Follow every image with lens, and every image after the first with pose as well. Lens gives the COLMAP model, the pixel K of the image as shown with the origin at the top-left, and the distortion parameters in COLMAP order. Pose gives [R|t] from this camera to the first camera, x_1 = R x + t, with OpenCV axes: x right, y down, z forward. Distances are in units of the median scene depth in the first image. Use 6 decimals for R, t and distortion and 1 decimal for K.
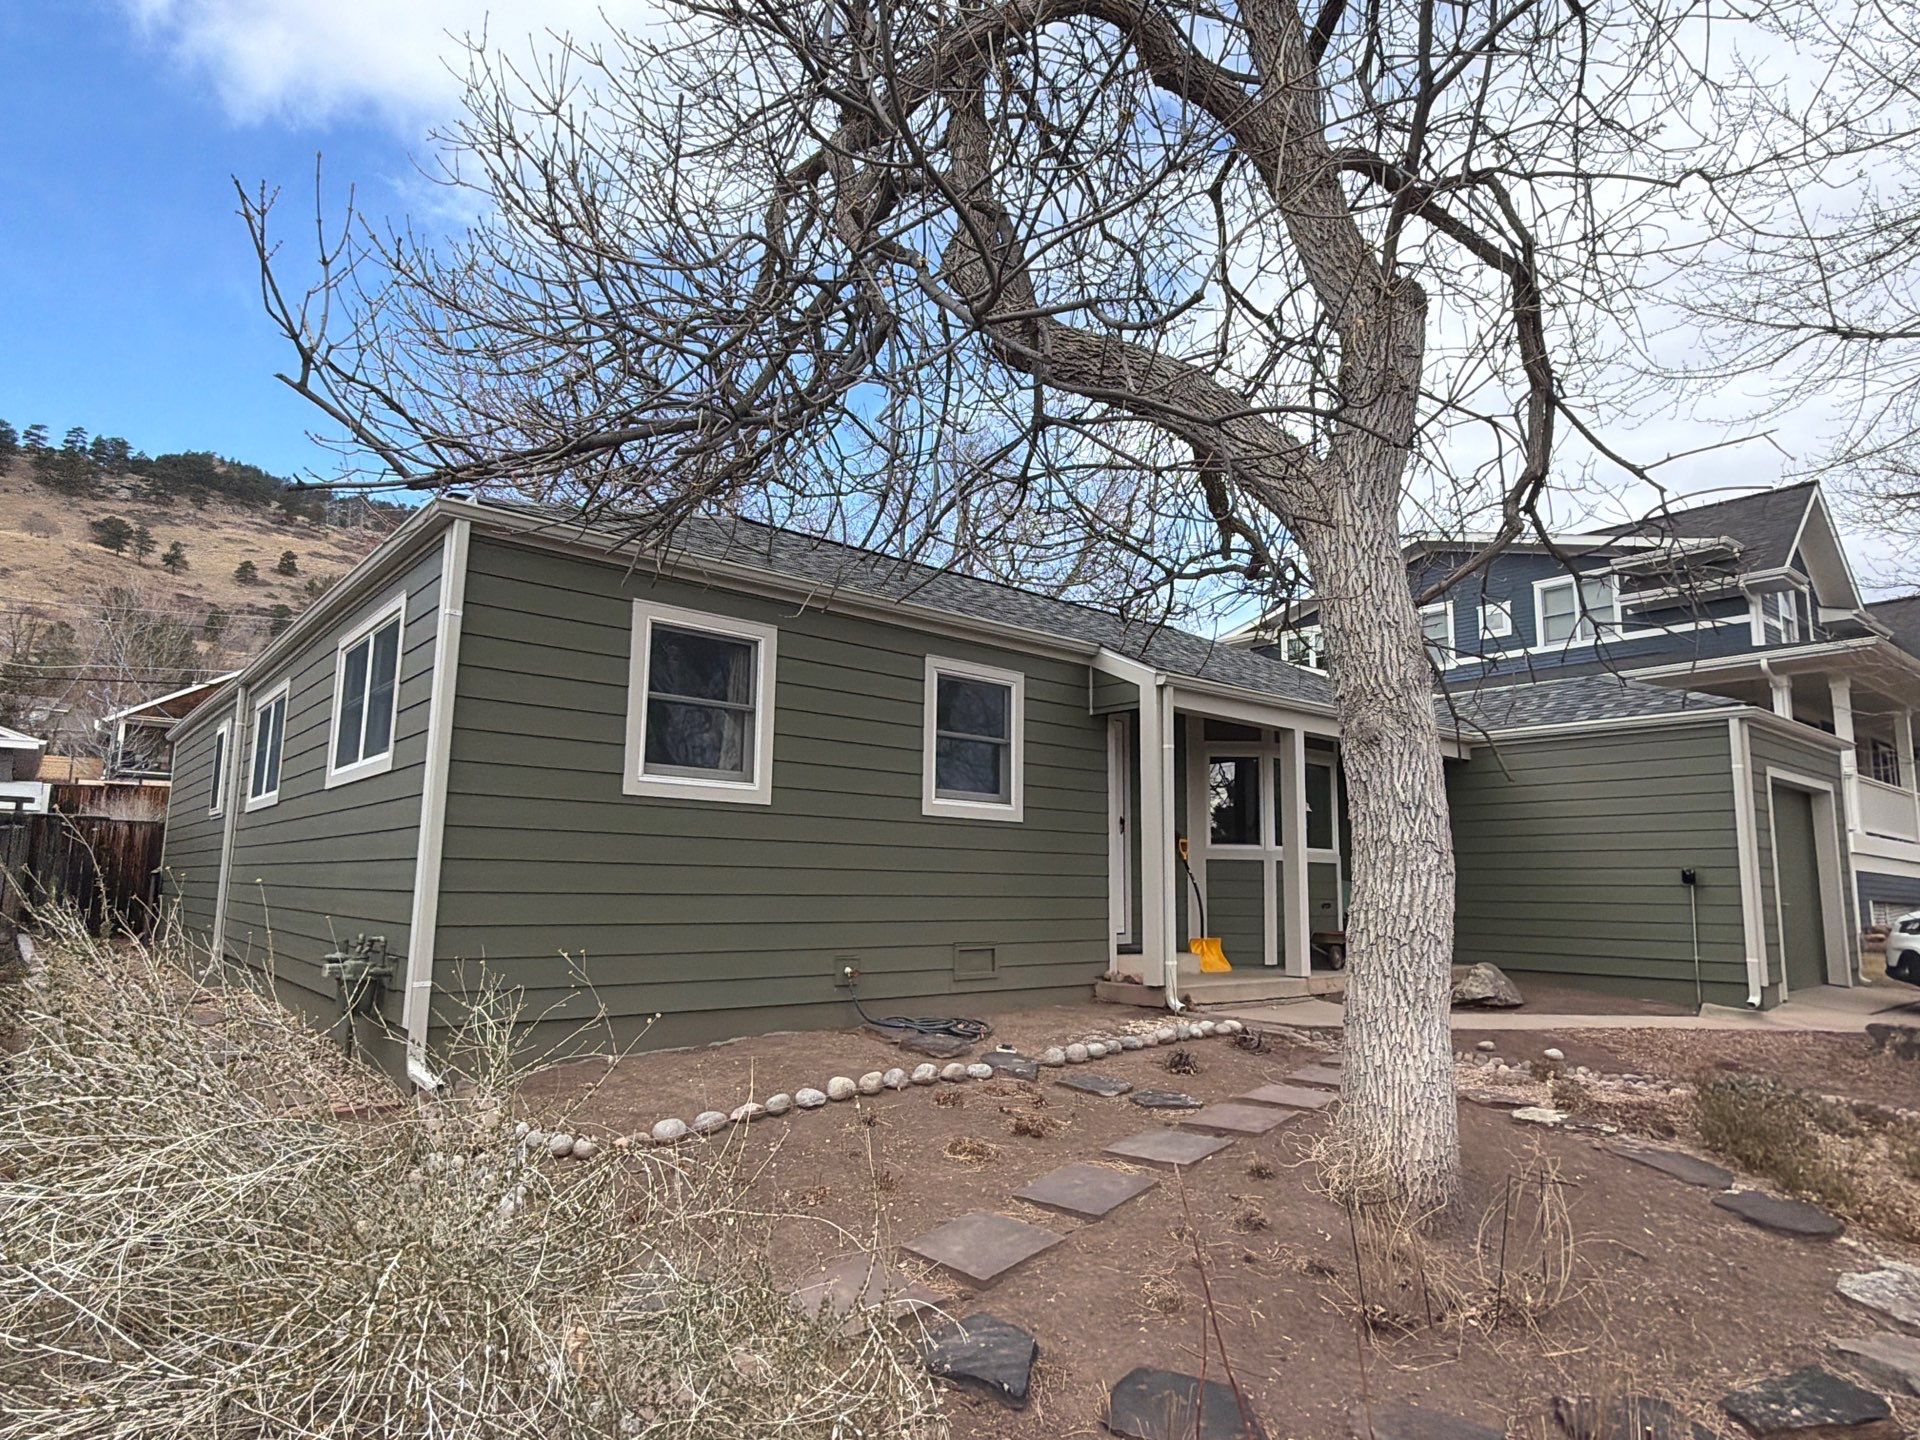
lens RADIAL K [[1130.0, 0, 962.6], [0, 1130.0, 728.3], [0, 0, 1]] dist [0.000613, -0.000595]
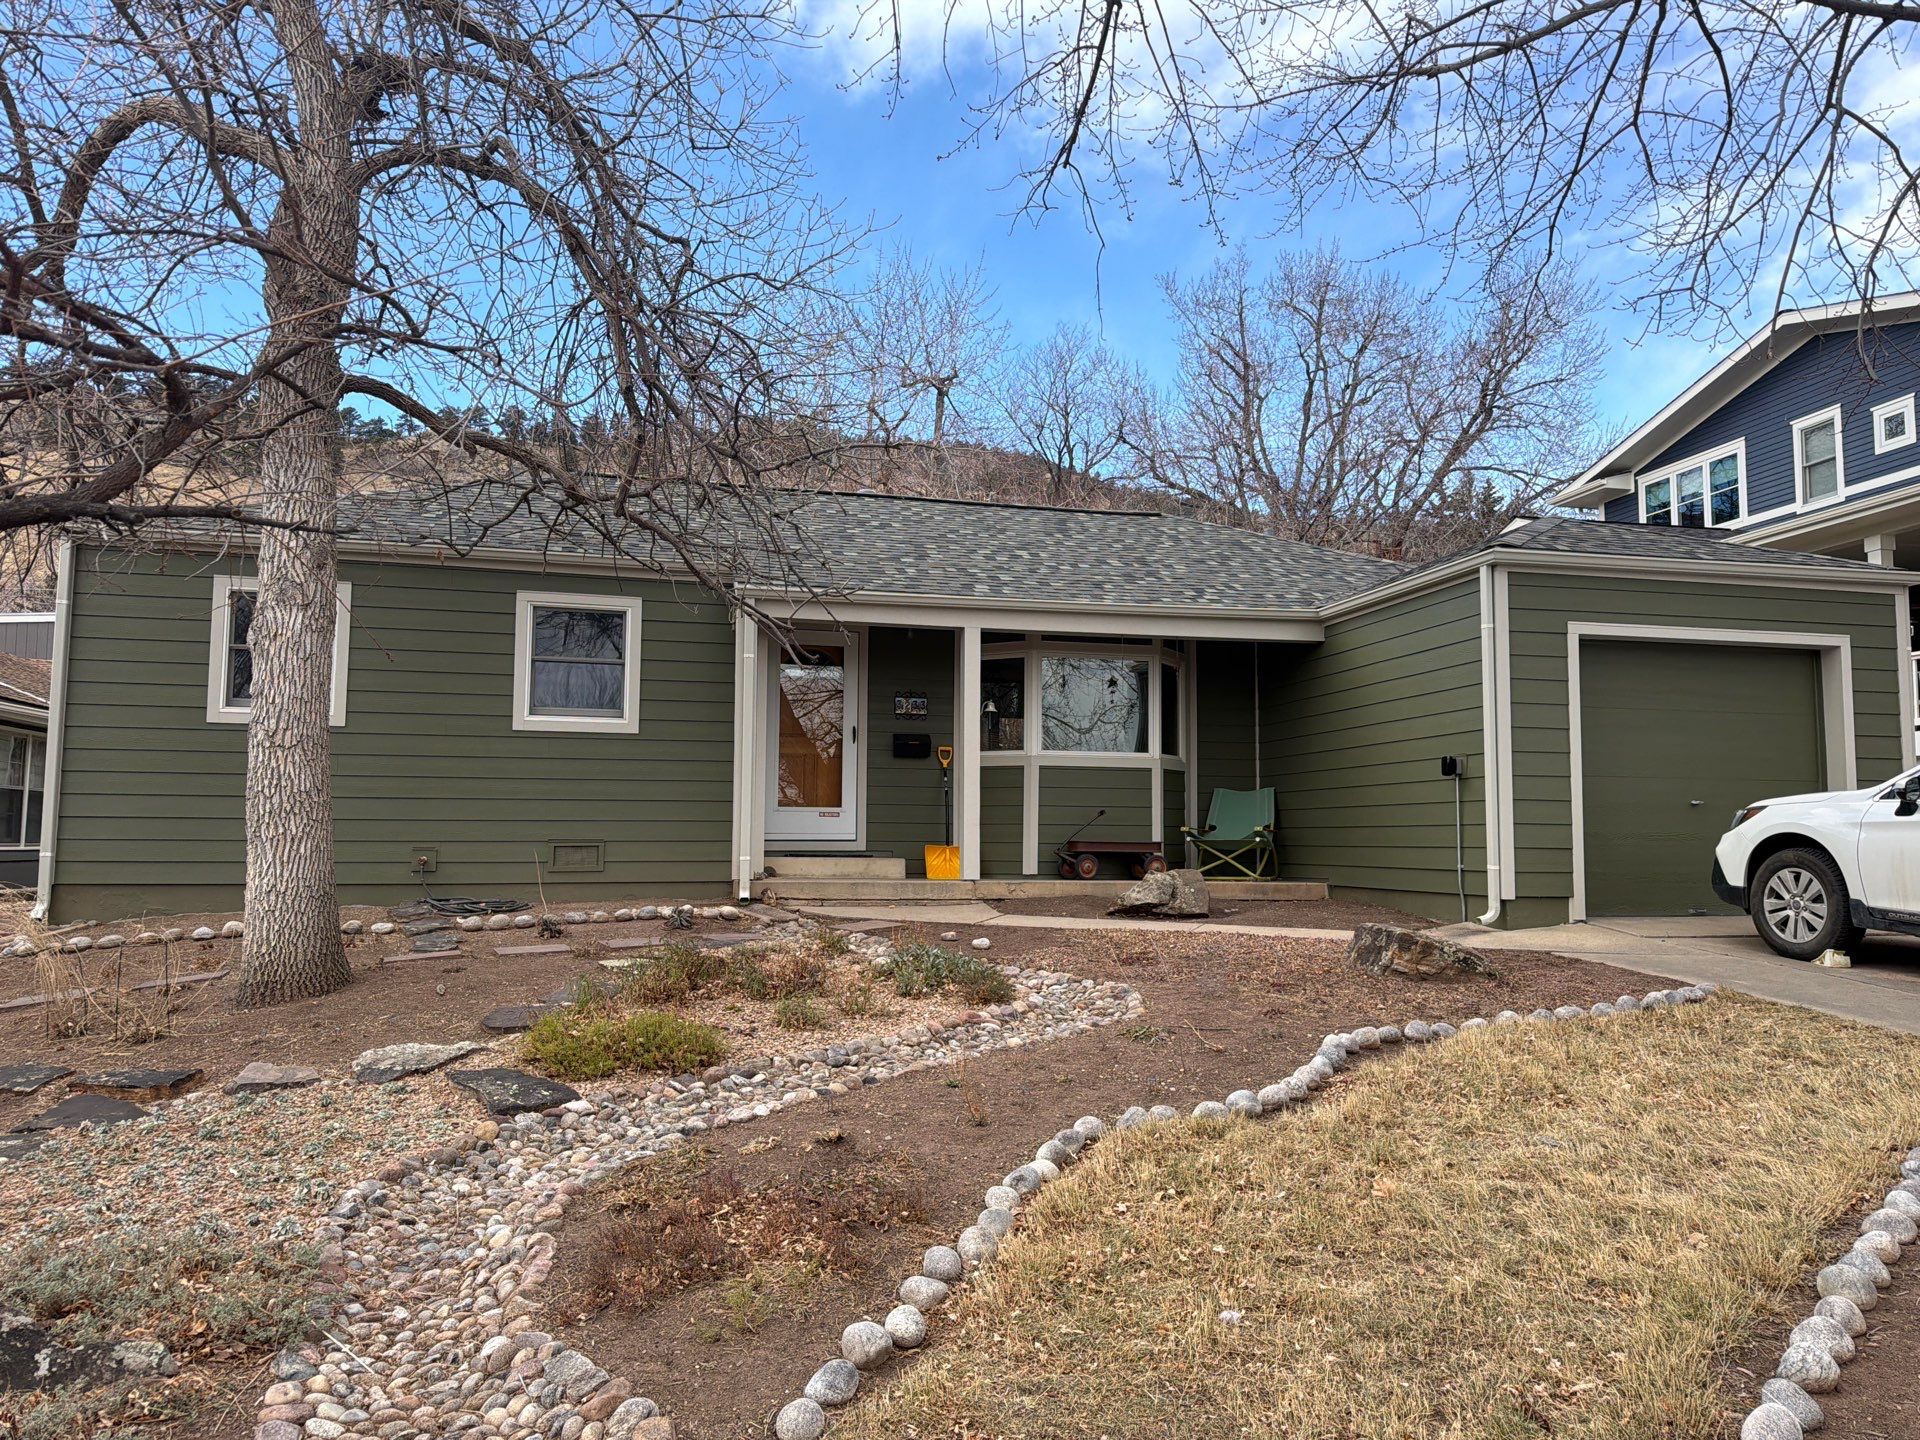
lens RADIAL K [[1342.2, 0, 948.1], [0, 1342.2, 717.6], [0, 0, 1]] dist [0.128671, -0.196057]
pose [[0.882255, -0.049724, -0.468138, 0.971218], [0.070425, 0.997157, 0.026809, 0.055642], [0.465474, -0.056621, 0.883249, -0.026957]]
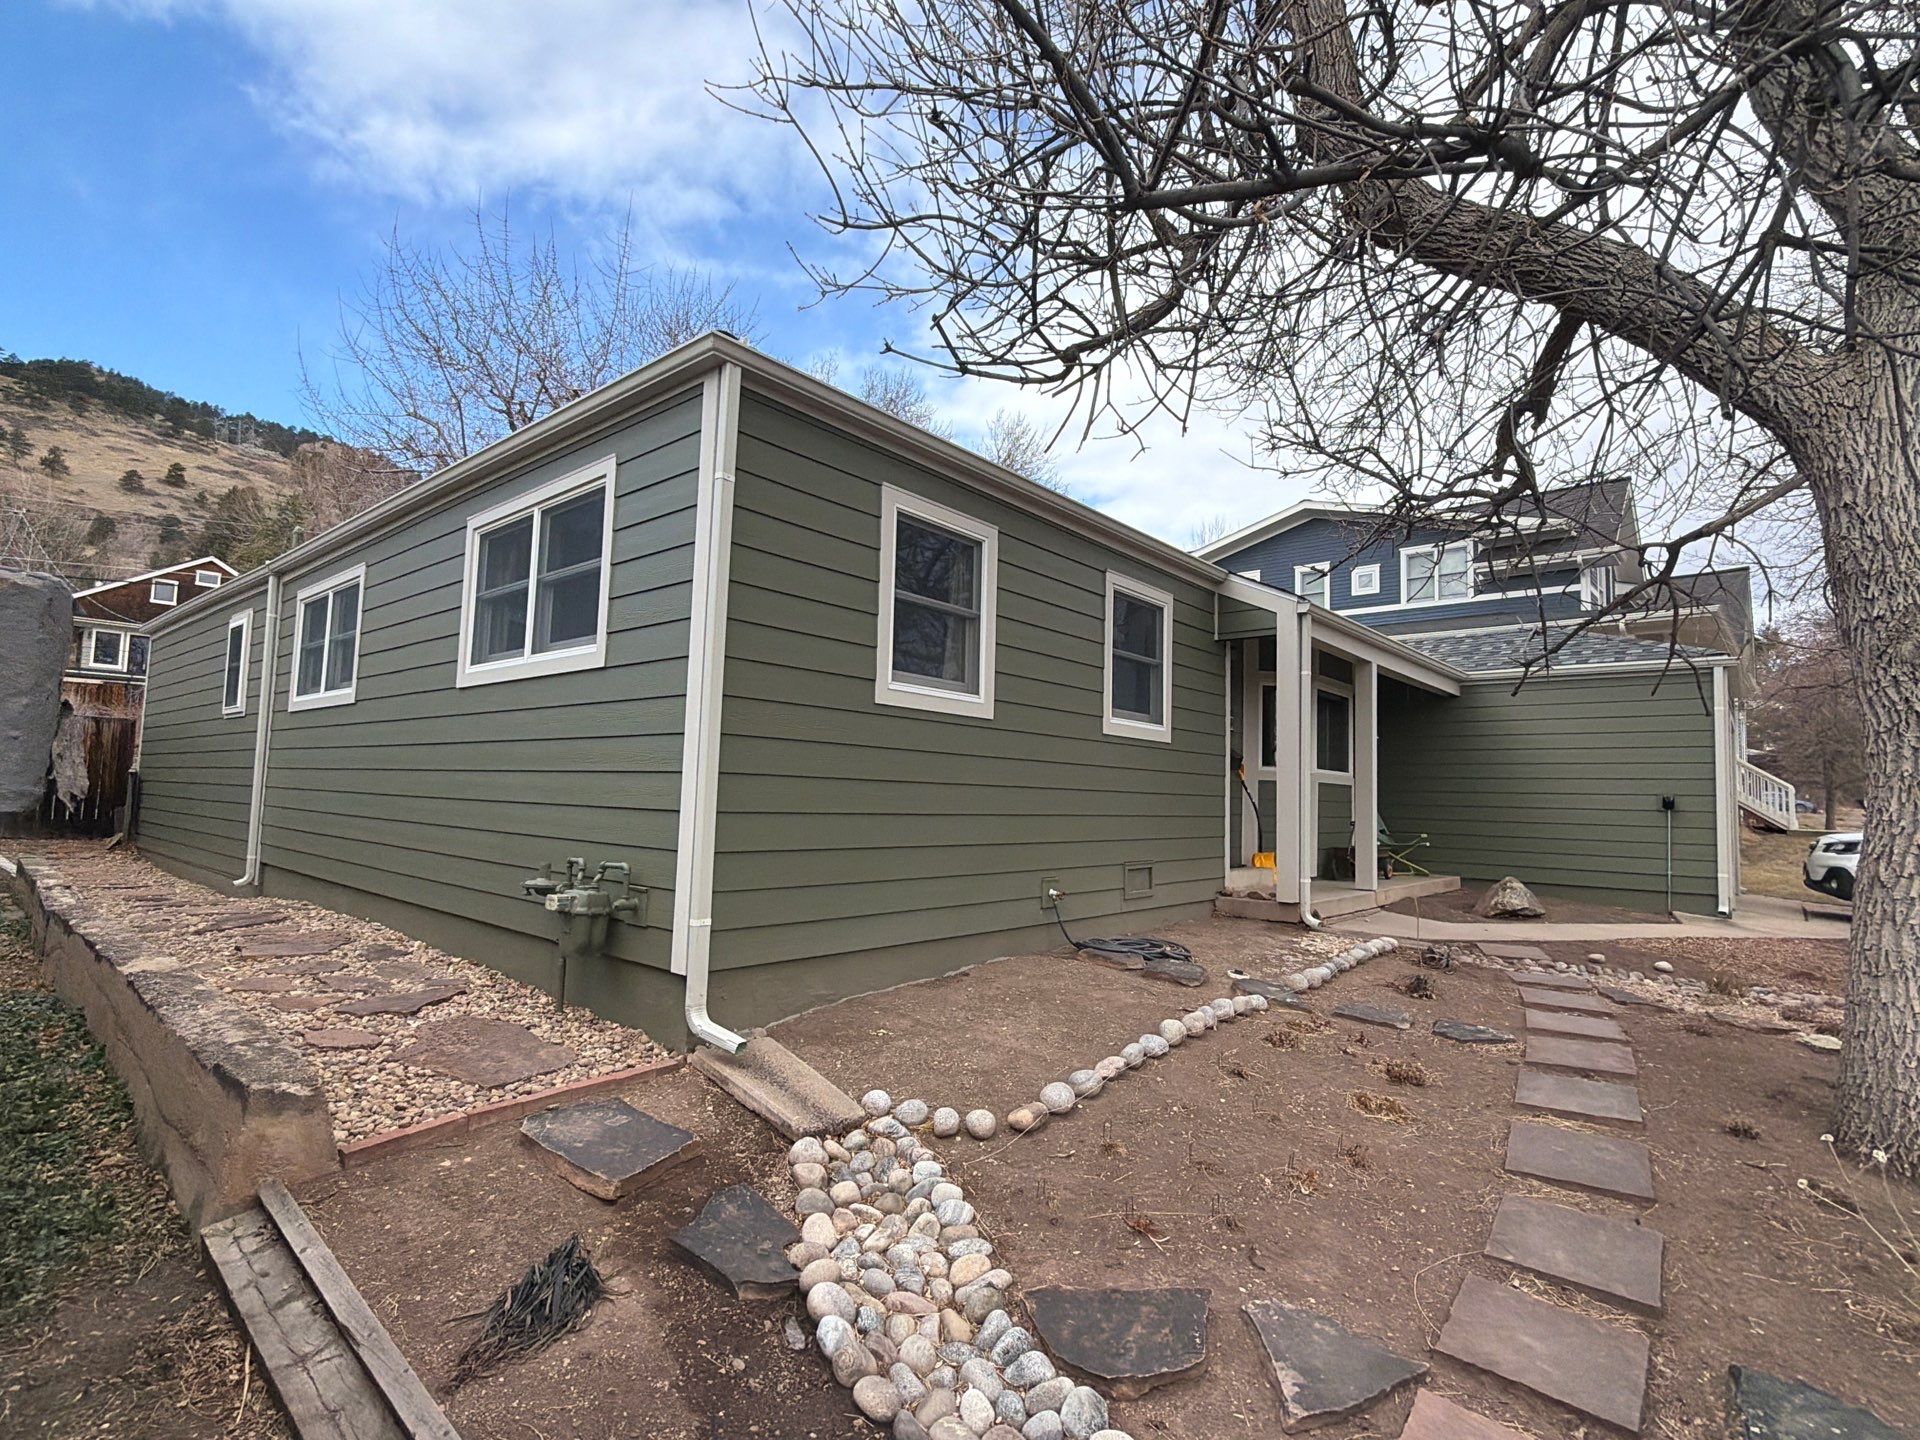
lens RADIAL K [[953.5, 0, 962.2], [0, 953.5, 726.1], [0, 0, 1]] dist [-0.000037, -0.000101]
pose [[0.987948, 0.026150, 0.152564, -0.269900], [-0.036592, 0.997146, 0.066042, 0.018962], [-0.150401, -0.070829, 0.986085, 0.192846]]
